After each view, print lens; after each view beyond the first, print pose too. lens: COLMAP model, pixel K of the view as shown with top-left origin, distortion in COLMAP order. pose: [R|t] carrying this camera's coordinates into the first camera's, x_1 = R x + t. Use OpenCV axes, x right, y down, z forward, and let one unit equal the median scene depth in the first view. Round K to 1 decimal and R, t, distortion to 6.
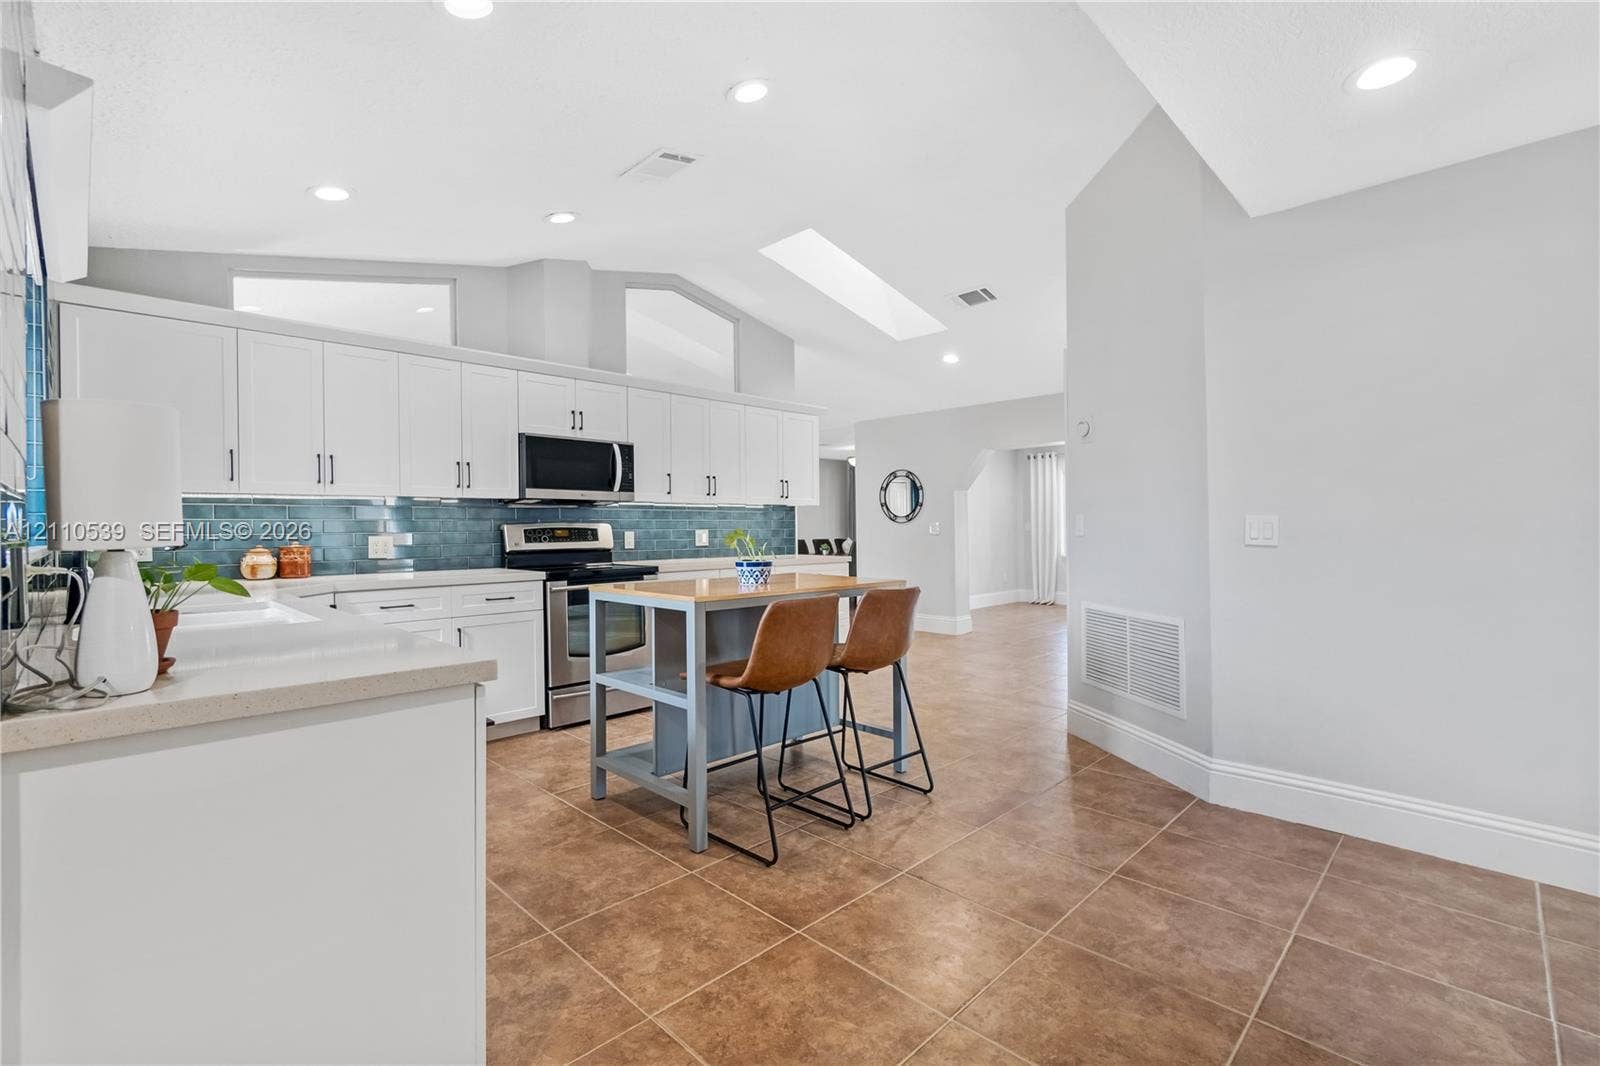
lens RADIAL K [[713.1, 0, 790.2], [0, 713.1, 522.5], [0, 0, 1]] dist [-0.000867, 0.000068]
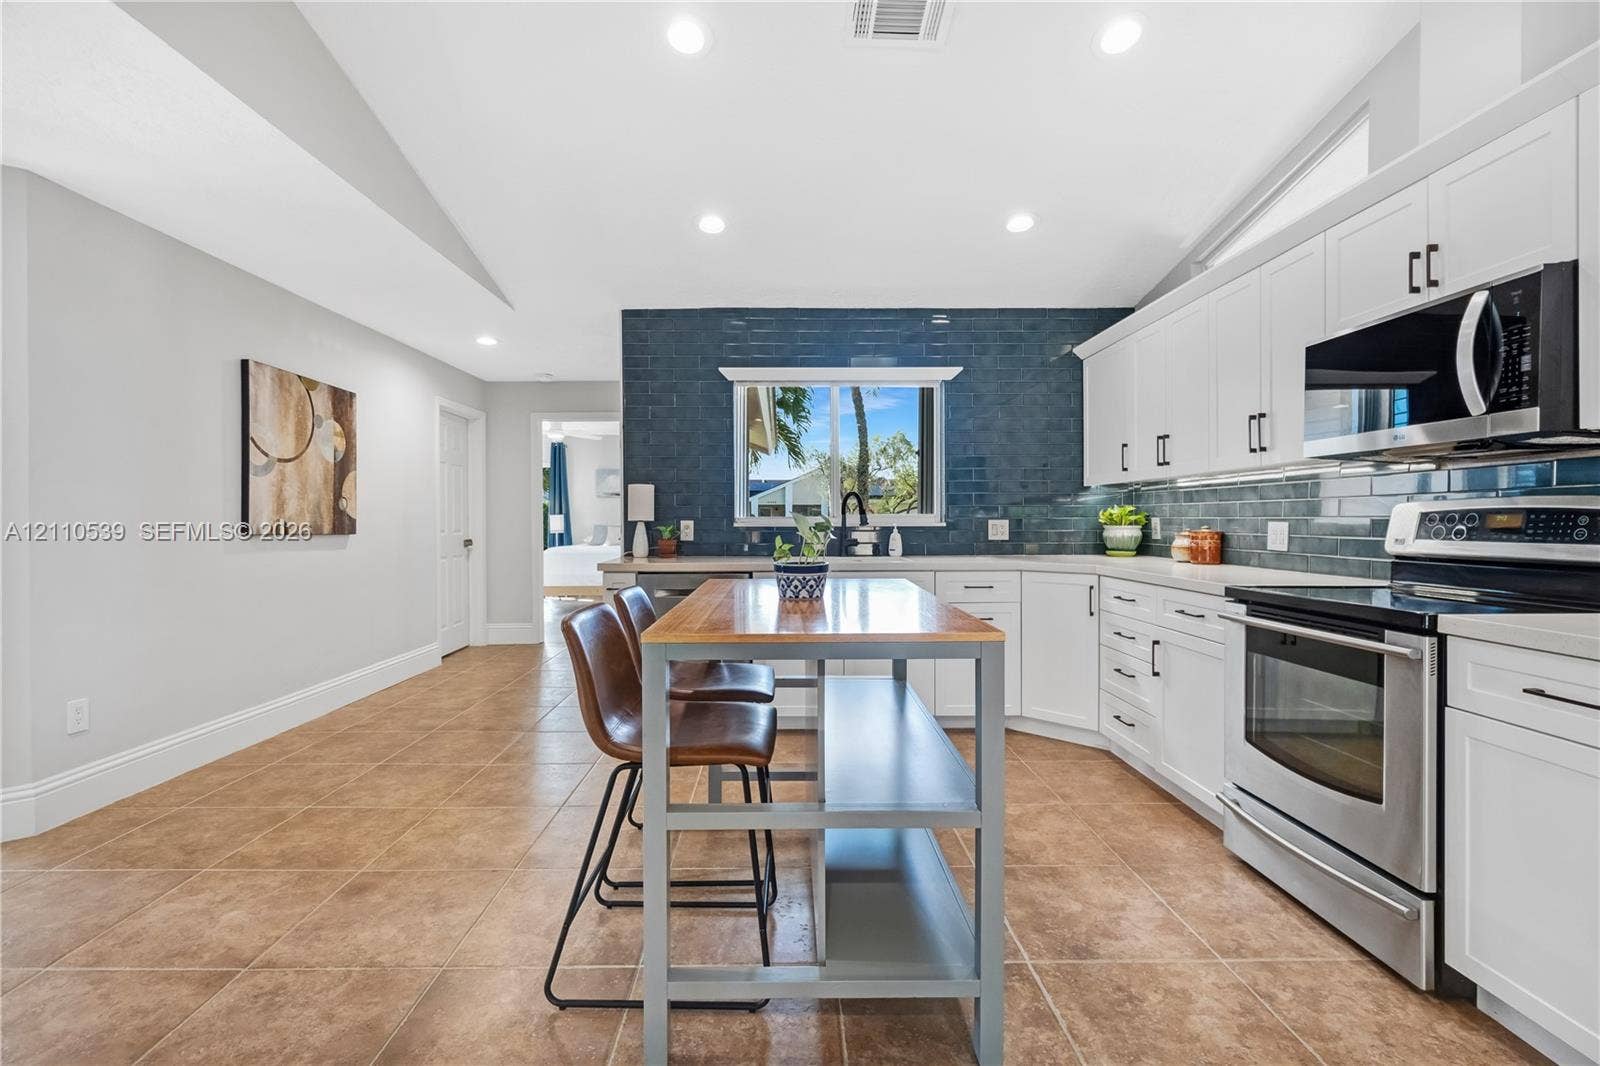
lens RADIAL K [[716.5, 0, 789.9], [0, 716.5, 532.3], [0, 0, 1]] dist [0.015117, 0.000132]
pose [[-0.701476, 0.016174, -0.712509, 0.438283], [0.013105, 0.999866, 0.009796, 0.017079], [0.712573, -0.002466, -0.701594, 1.457476]]
